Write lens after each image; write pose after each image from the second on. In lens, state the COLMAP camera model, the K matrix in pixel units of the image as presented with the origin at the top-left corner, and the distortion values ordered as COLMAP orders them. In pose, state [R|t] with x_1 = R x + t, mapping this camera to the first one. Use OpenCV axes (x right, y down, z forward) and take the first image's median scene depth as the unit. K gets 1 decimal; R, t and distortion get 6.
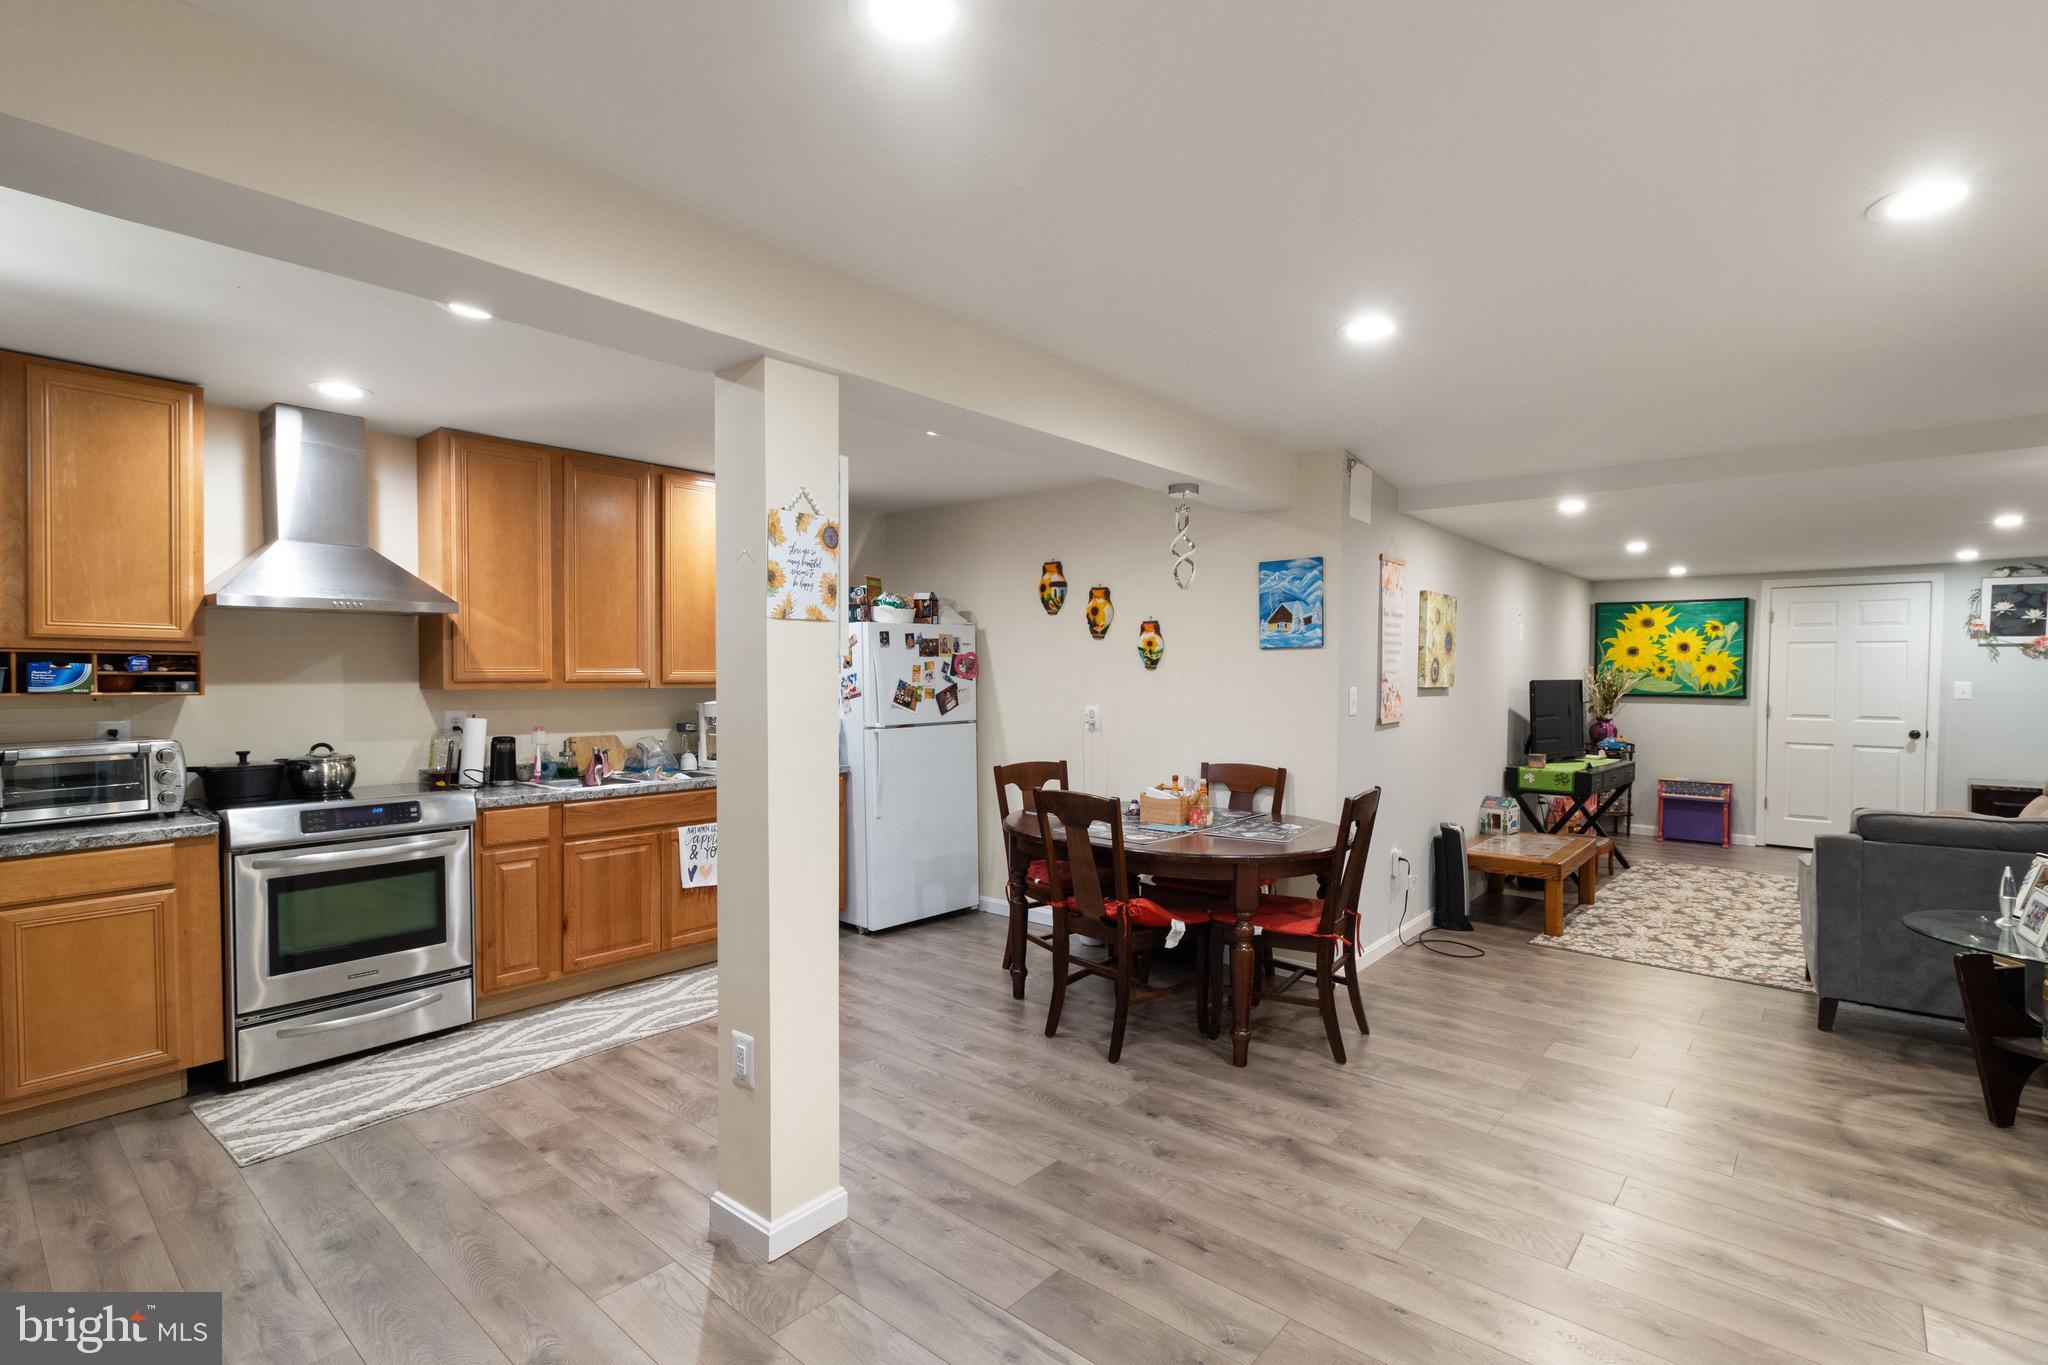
lens RADIAL K [[955.1, 0, 1024.0], [0, 955.1, 682.5], [0, 0, 1]] dist [-0.001966, -0.000206]
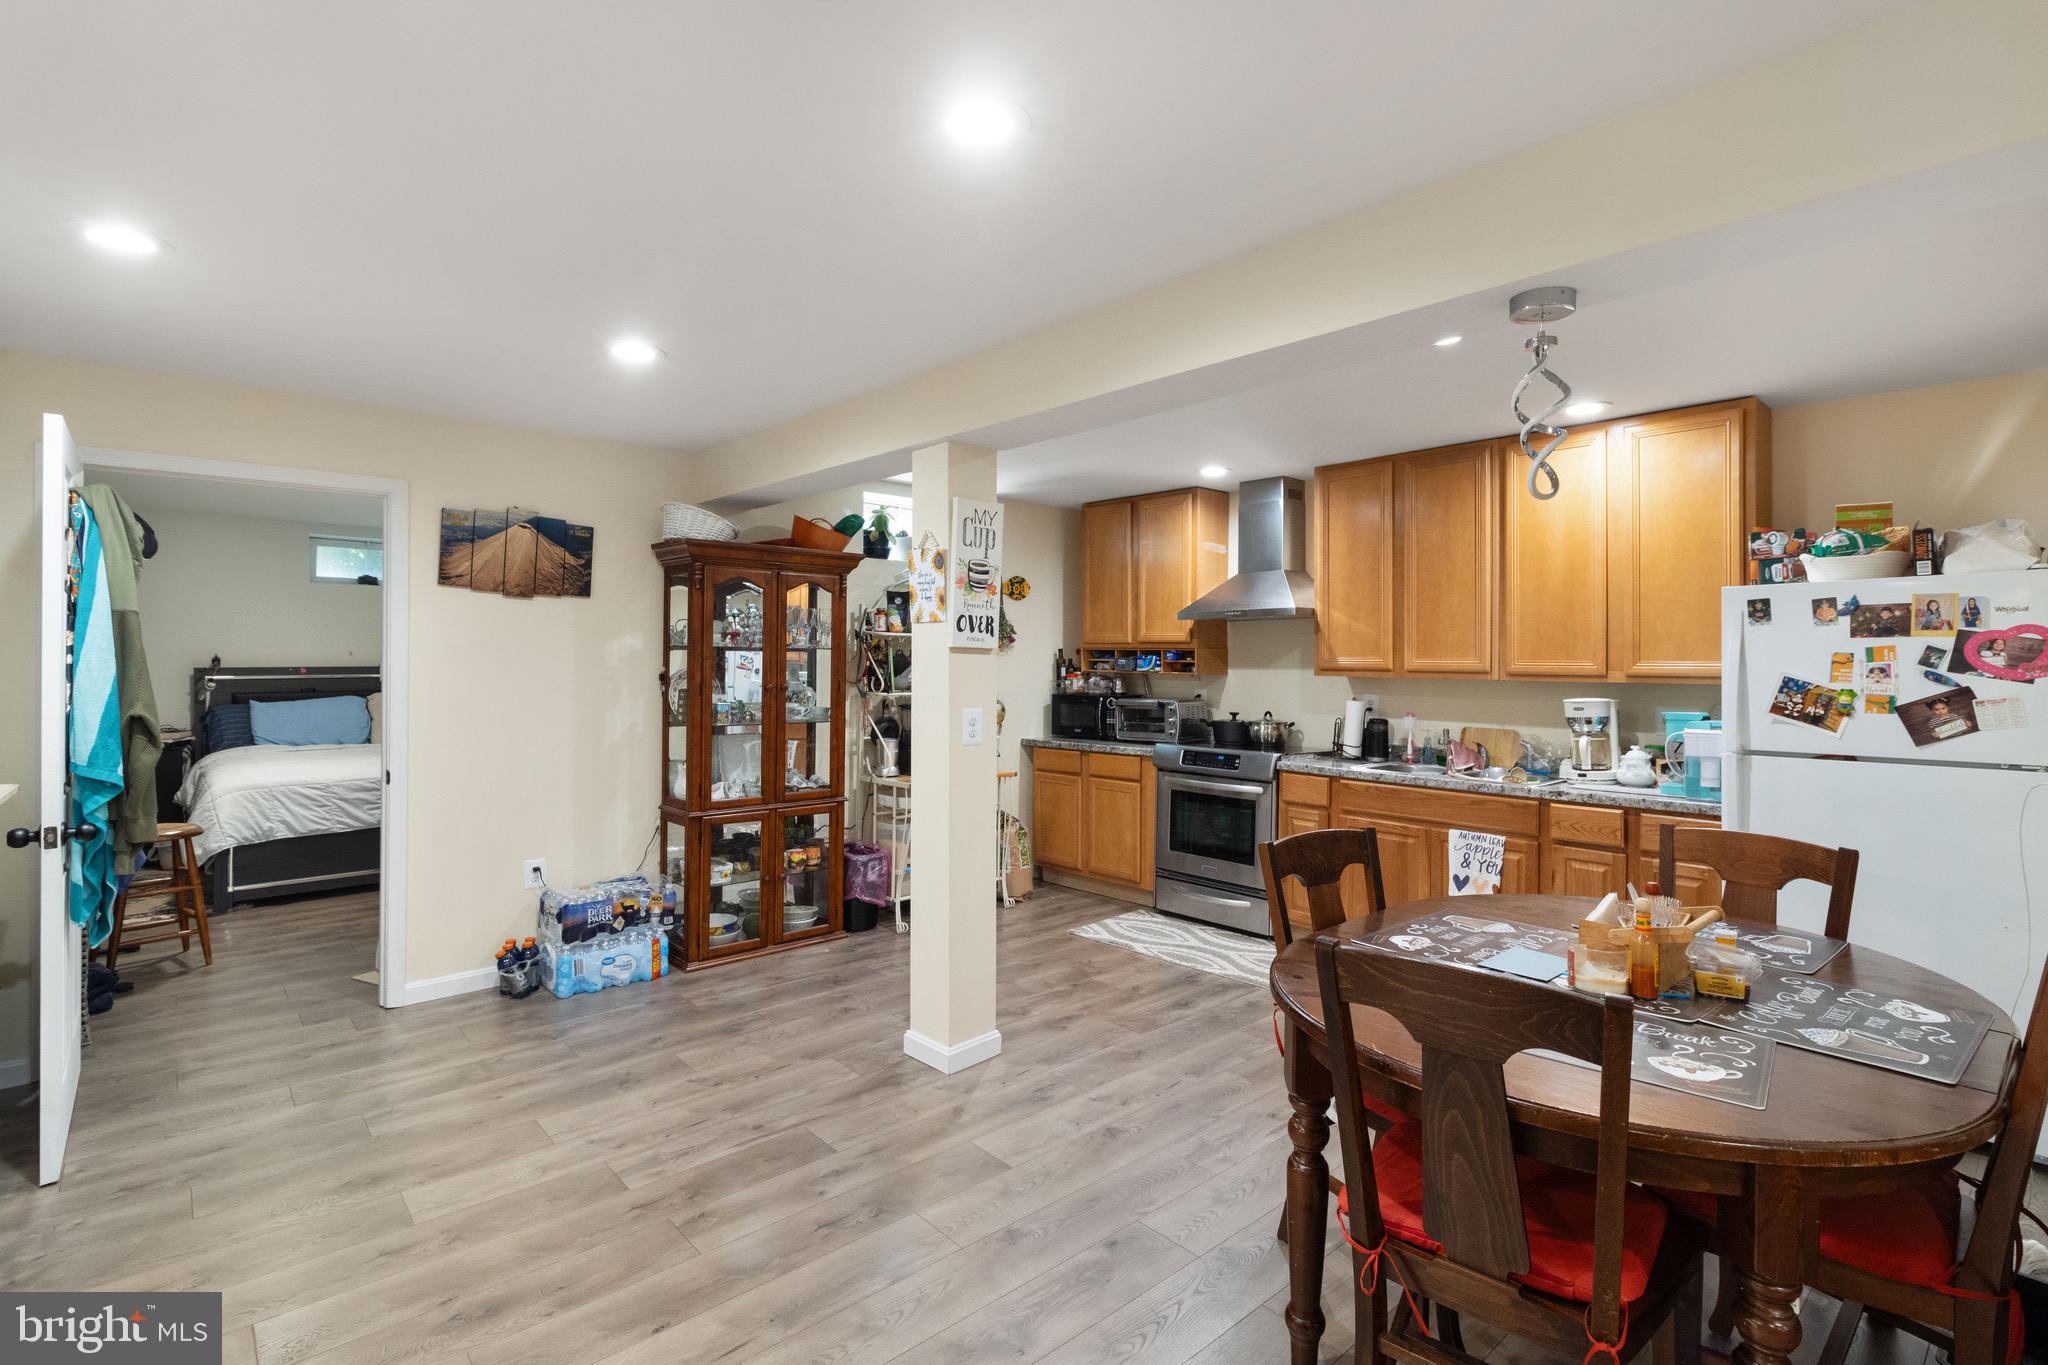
lens RADIAL K [[964.1, 0, 1026.4], [0, 964.1, 654.7], [0, 0, 1]] dist [-0.001255, -0.000467]
pose [[-0.127532, -0.005681, -0.991818, 0.653669], [-0.016970, 0.999850, -0.003545, -0.008256], [0.991689, 0.016379, -0.127609, 0.739442]]
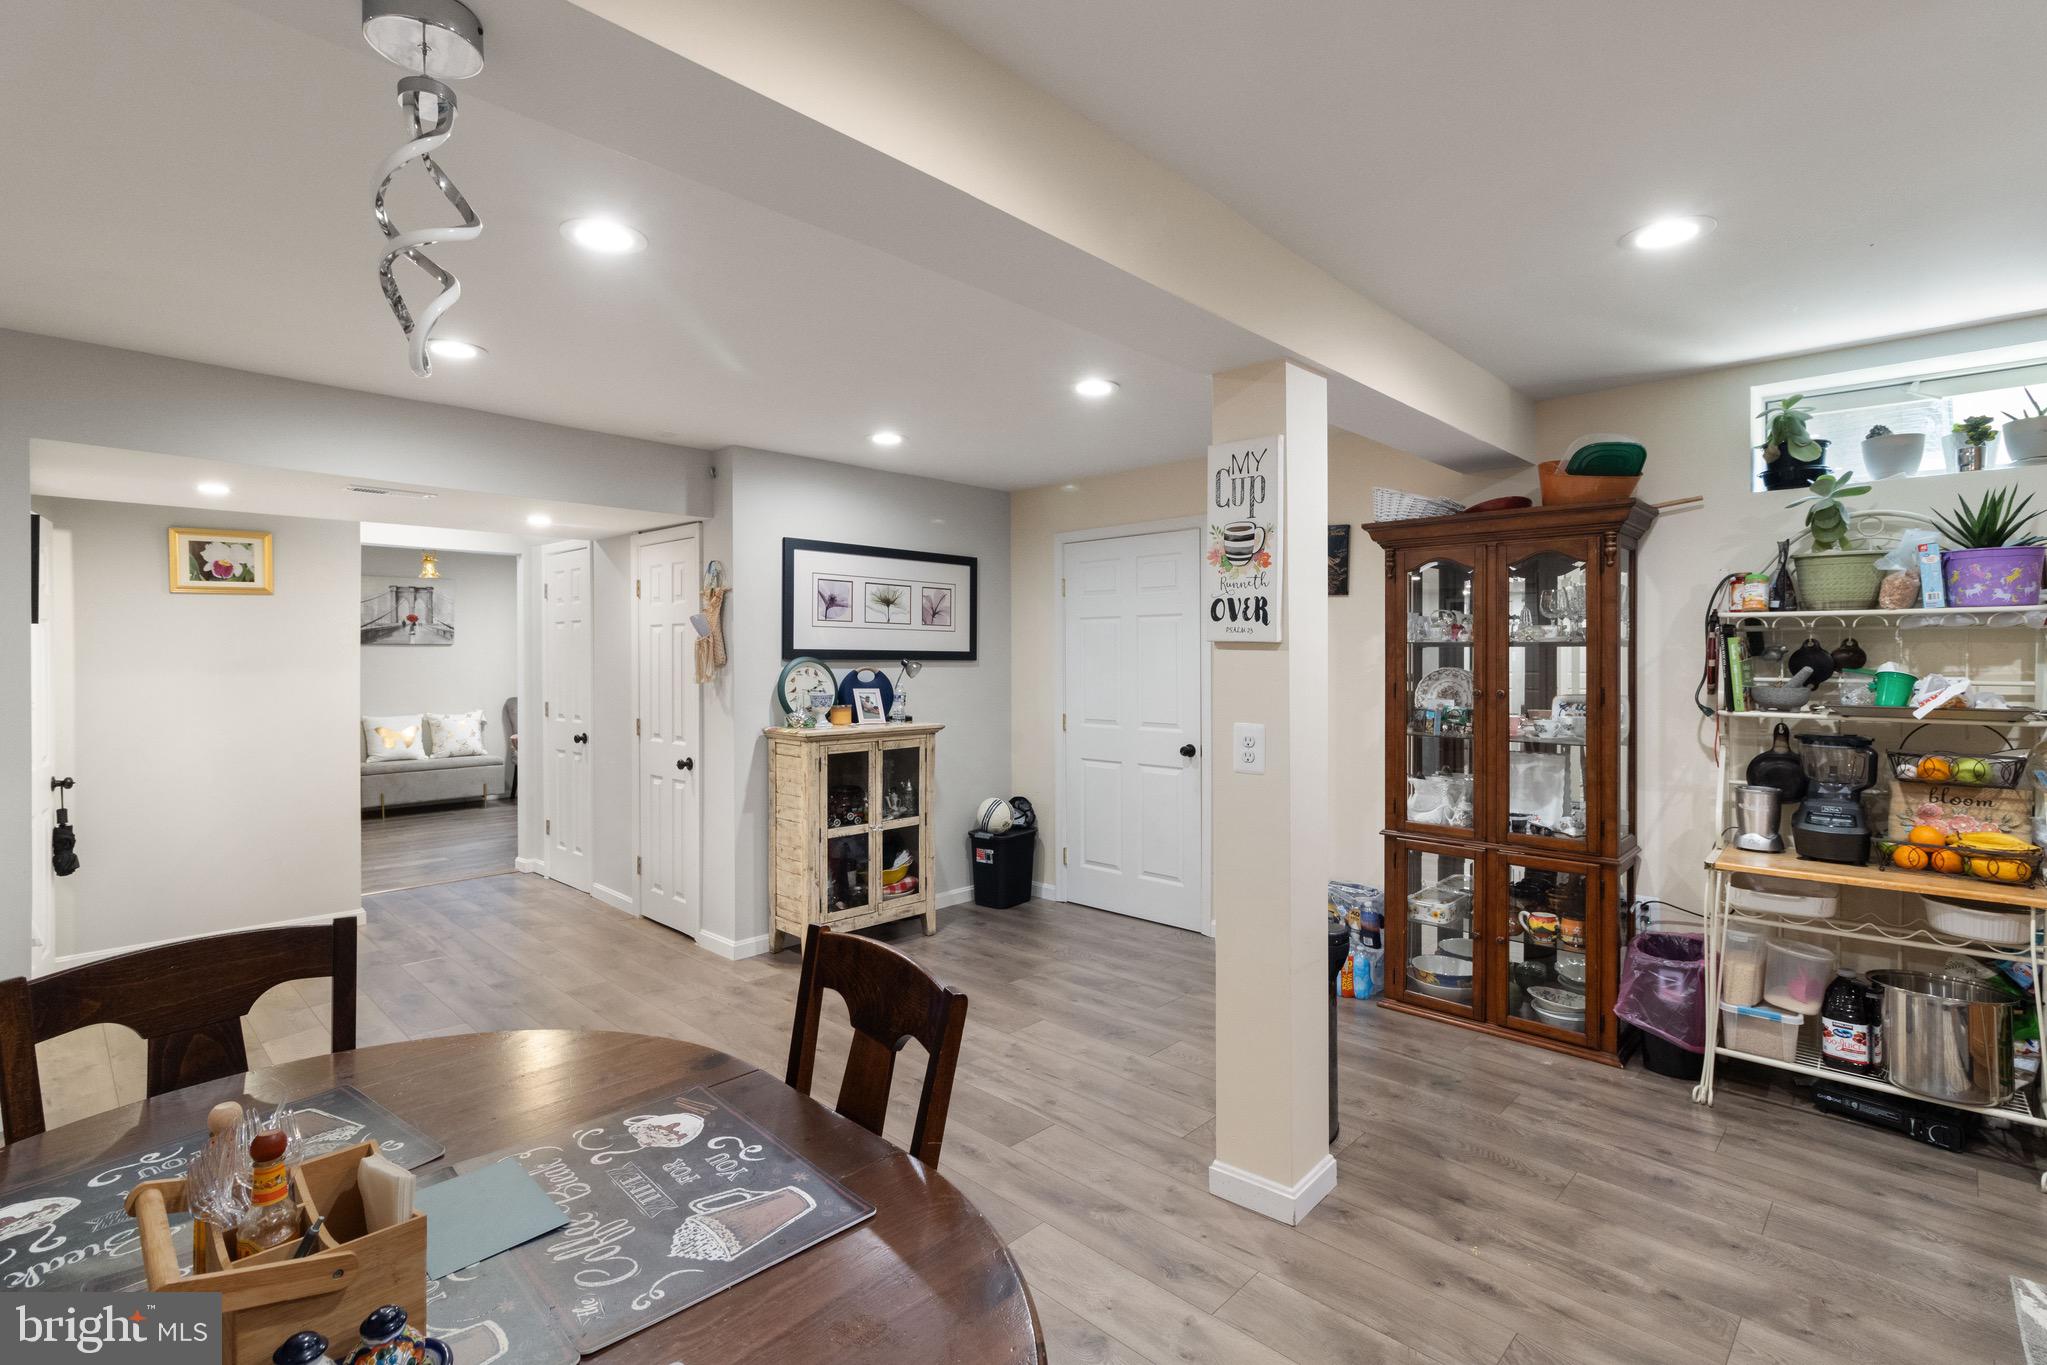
lens RADIAL K [[963.6, 0, 1025.9], [0, 963.6, 654.7], [0, 0, 1]] dist [-0.001255, -0.000467]
pose [[-0.998416, -0.000386, 0.056260, -0.027773], [0.000359, 0.999912, 0.013235, -0.015836], [-0.056260, 0.013234, -0.998328, 1.186025]]
